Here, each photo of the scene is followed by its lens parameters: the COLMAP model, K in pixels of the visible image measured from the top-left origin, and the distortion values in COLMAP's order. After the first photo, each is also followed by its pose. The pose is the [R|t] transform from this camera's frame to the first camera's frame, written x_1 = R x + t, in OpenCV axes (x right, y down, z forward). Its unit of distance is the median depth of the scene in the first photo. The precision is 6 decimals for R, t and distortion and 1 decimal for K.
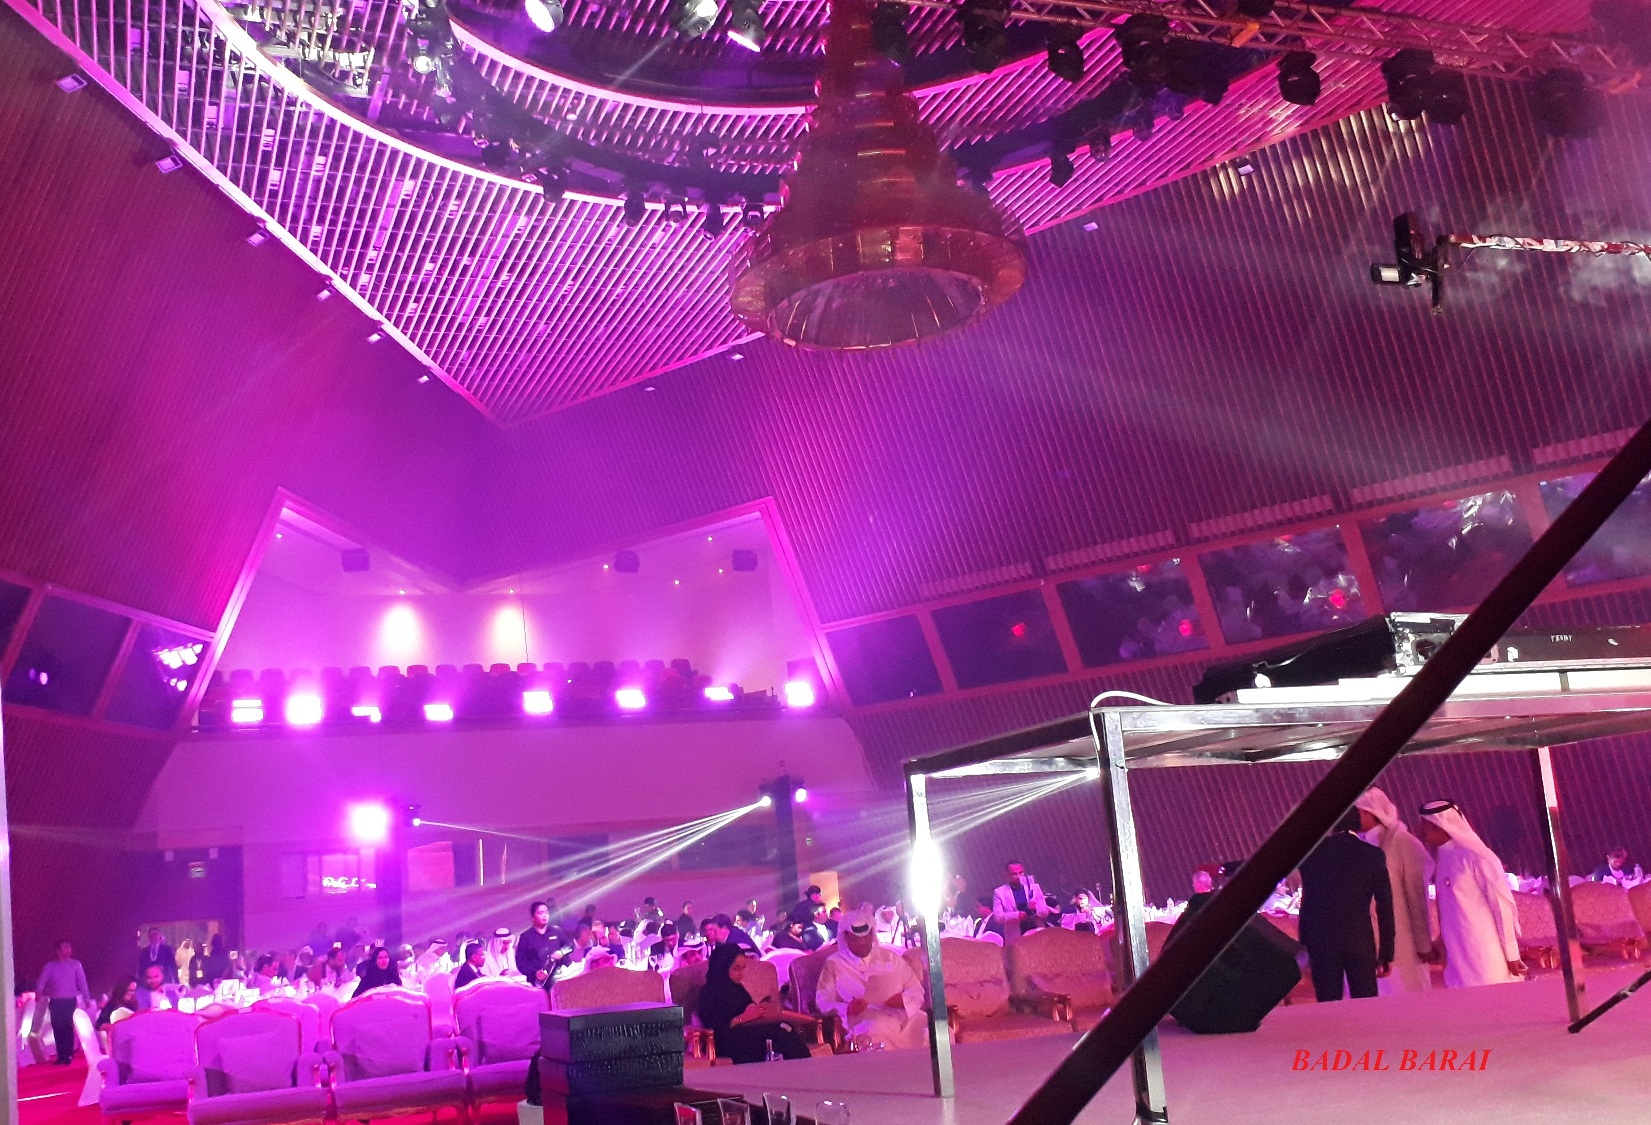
lens RADIAL K [[1744.8, 0, 825.5], [0, 1744.8, 562.5], [0, 0, 1]] dist [0.043545, -0.035625]
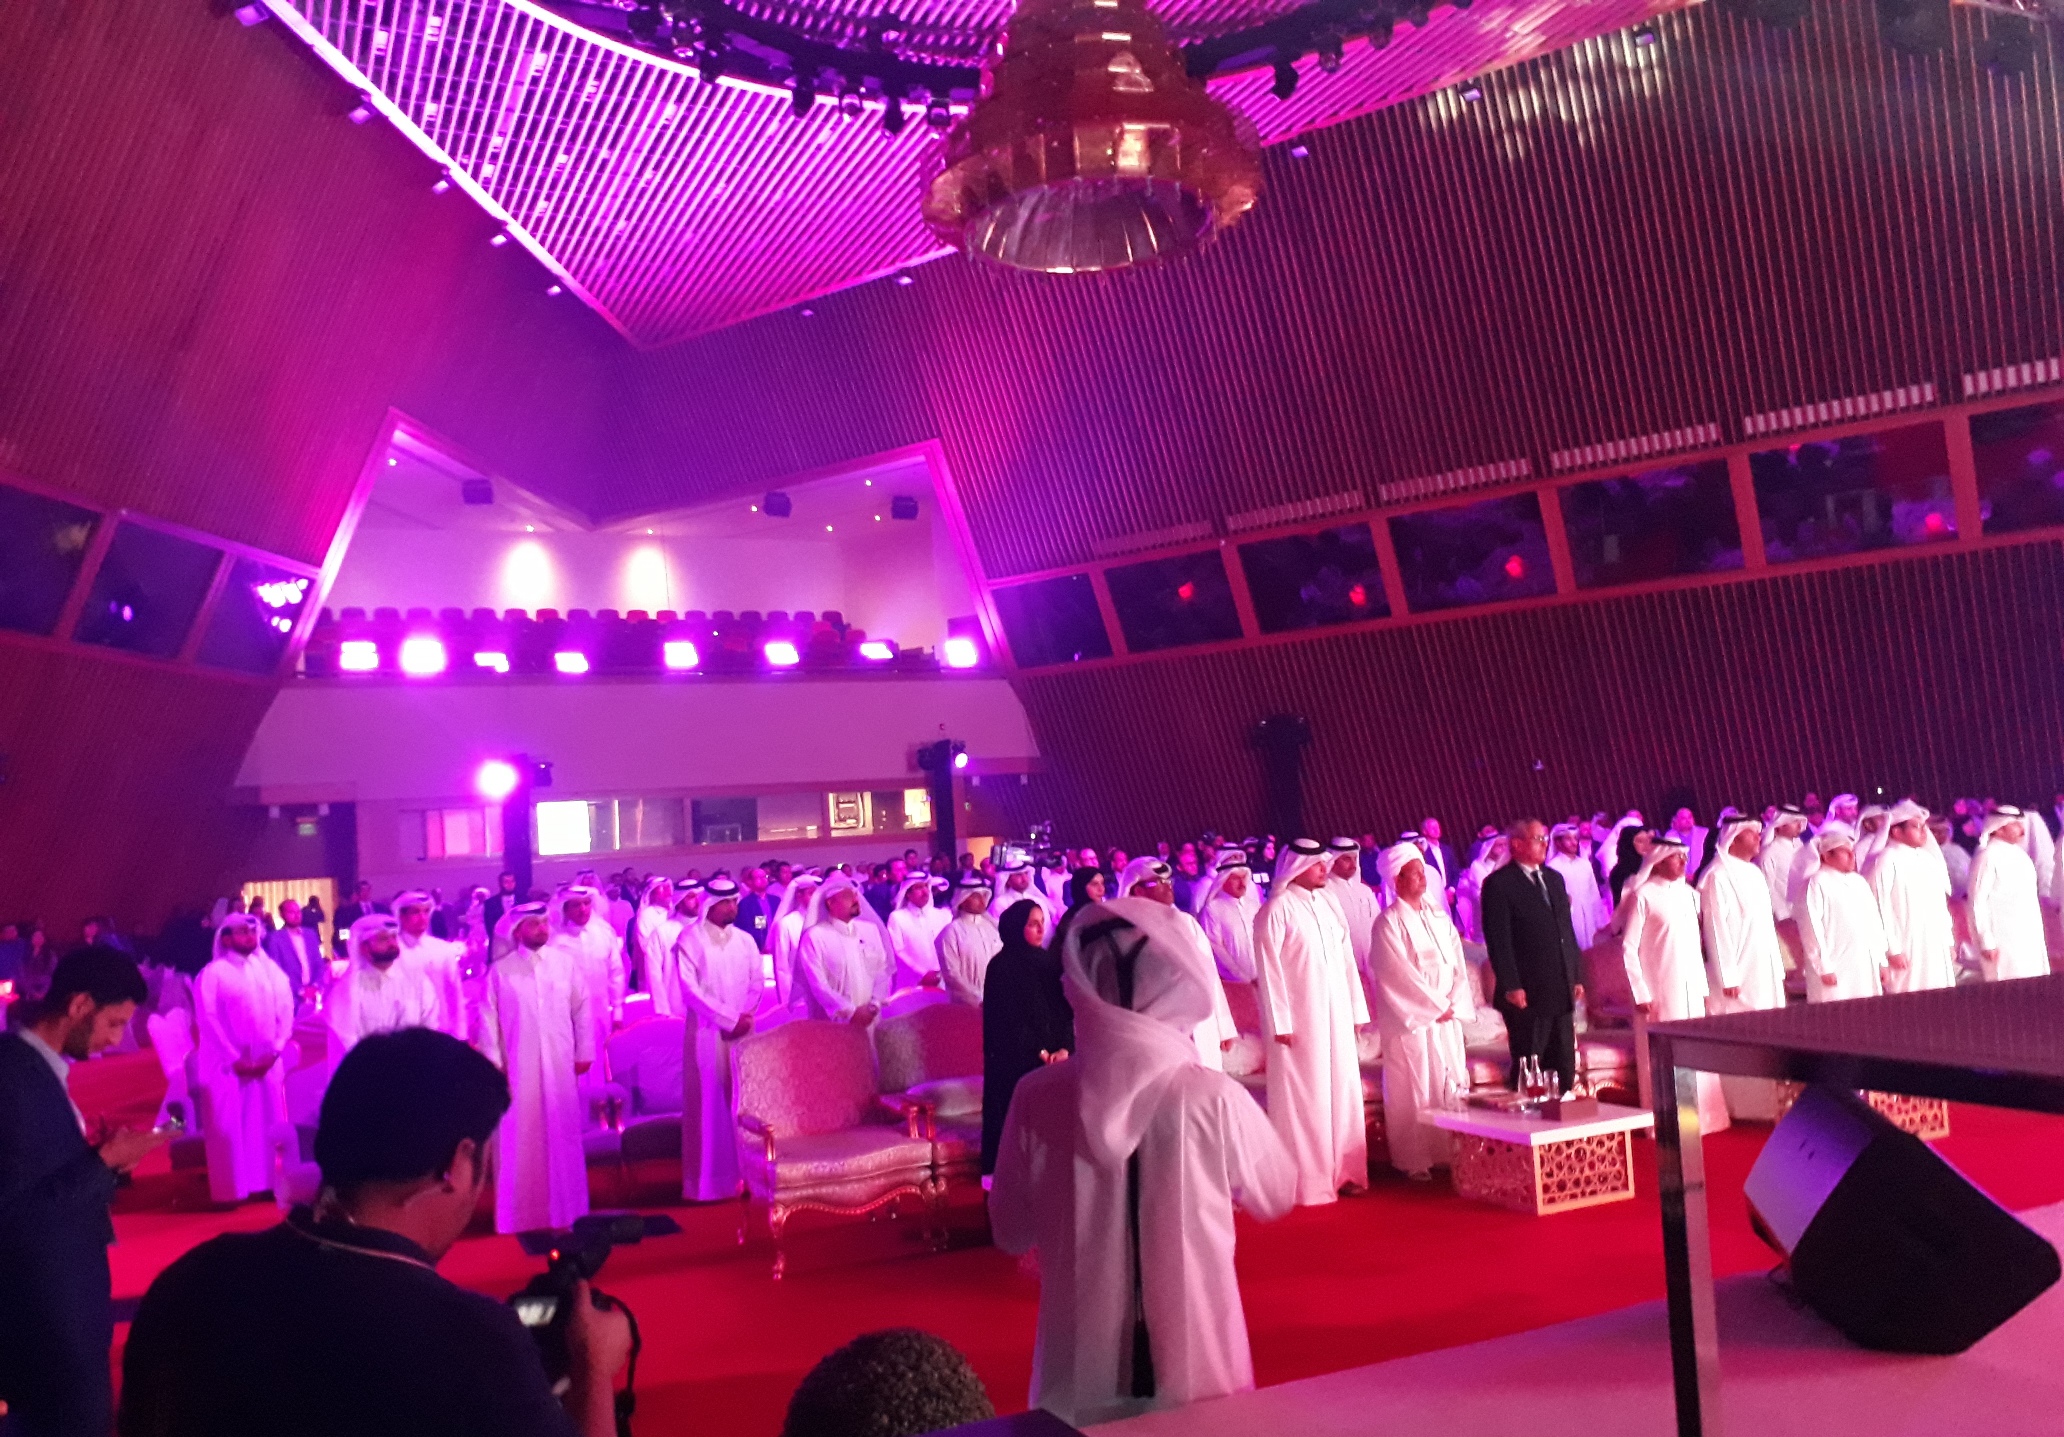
lens RADIAL K [[1661.7, 0, 1032.0], [0, 1661.7, 718.5], [0, 0, 1]] dist [0.001278, 0.013566]
pose [[0.997414, 0.027744, 0.066300, -0.037947], [-0.035976, 0.991329, 0.126386, -0.004205], [-0.062219, -0.128444, 0.989763, 0.120027]]
